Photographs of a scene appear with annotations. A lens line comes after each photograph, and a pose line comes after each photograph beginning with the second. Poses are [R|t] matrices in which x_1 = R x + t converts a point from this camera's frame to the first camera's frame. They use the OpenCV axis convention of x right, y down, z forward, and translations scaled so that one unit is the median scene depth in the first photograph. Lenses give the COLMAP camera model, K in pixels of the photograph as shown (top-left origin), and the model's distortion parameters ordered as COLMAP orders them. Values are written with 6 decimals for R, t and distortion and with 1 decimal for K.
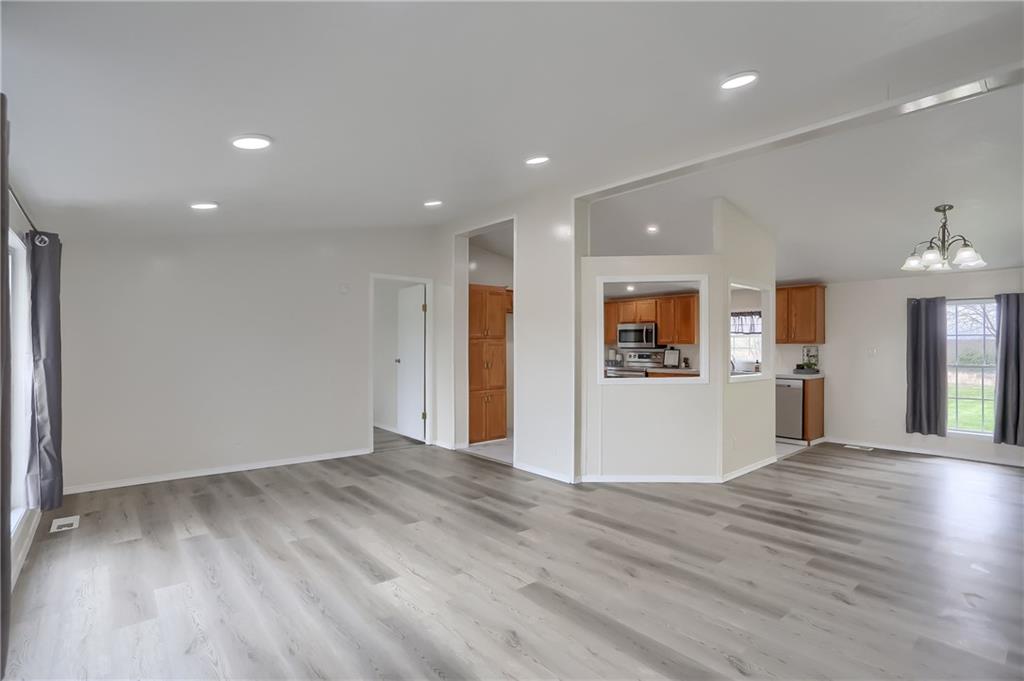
lens RADIAL K [[496.1, 0, 521.6], [0, 496.1, 350.1], [0, 0, 1]] dist [-0.035625, 0.000956]
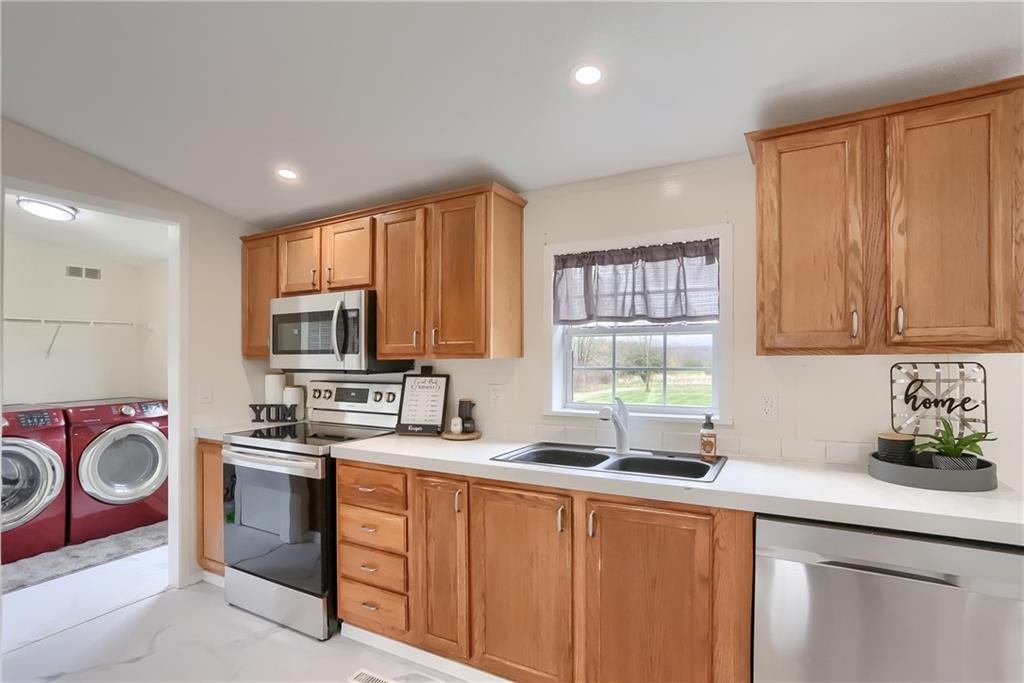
lens RADIAL K [[524.0, 0, 502.1], [0, 524.0, 371.6], [0, 0, 1]] dist [-0.026178, 0.016080]
pose [[0.948094, -0.012457, 0.317746, 0.242725], [0.008933, 0.999881, 0.012545, -0.007019], [-0.317865, -0.009055, 0.948093, 0.660024]]
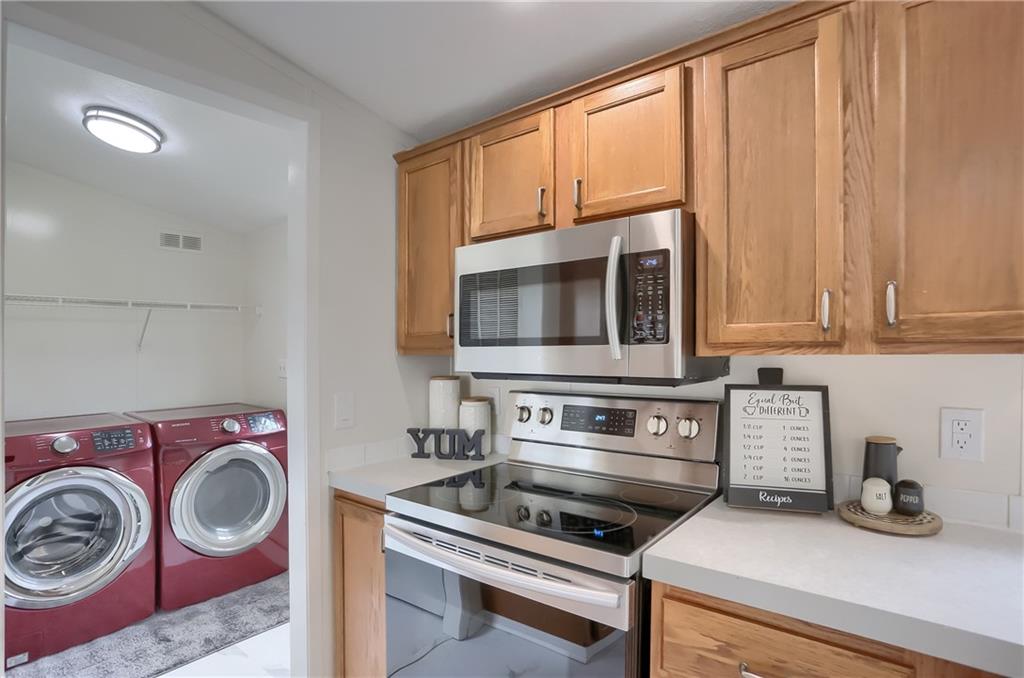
lens RADIAL K [[530.7, 0, 508.9], [0, 530.7, 372.2], [0, 0, 1]] dist [-0.043624, 0.001431]
pose [[0.984954, -0.010051, 0.172527, 0.189481], [0.006754, 0.999783, 0.019687, -0.009659], [-0.172687, -0.018225, 0.984808, 0.848288]]
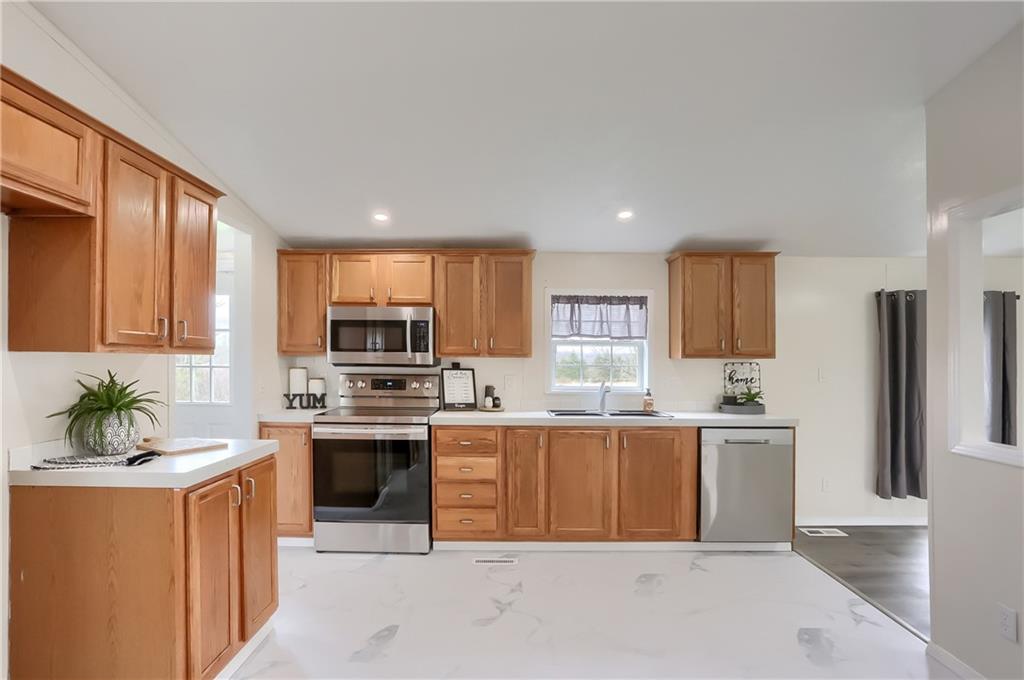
lens RADIAL K [[530.7, 0, 508.9], [0, 530.7, 373.2], [0, 0, 1]] dist [-0.043624, 0.001431]
pose [[0.669529, -0.002933, 0.742780, -0.030088], [0.000574, 0.999994, 0.003432, 0.001404], [-0.742786, -0.001872, 0.669526, 0.636387]]
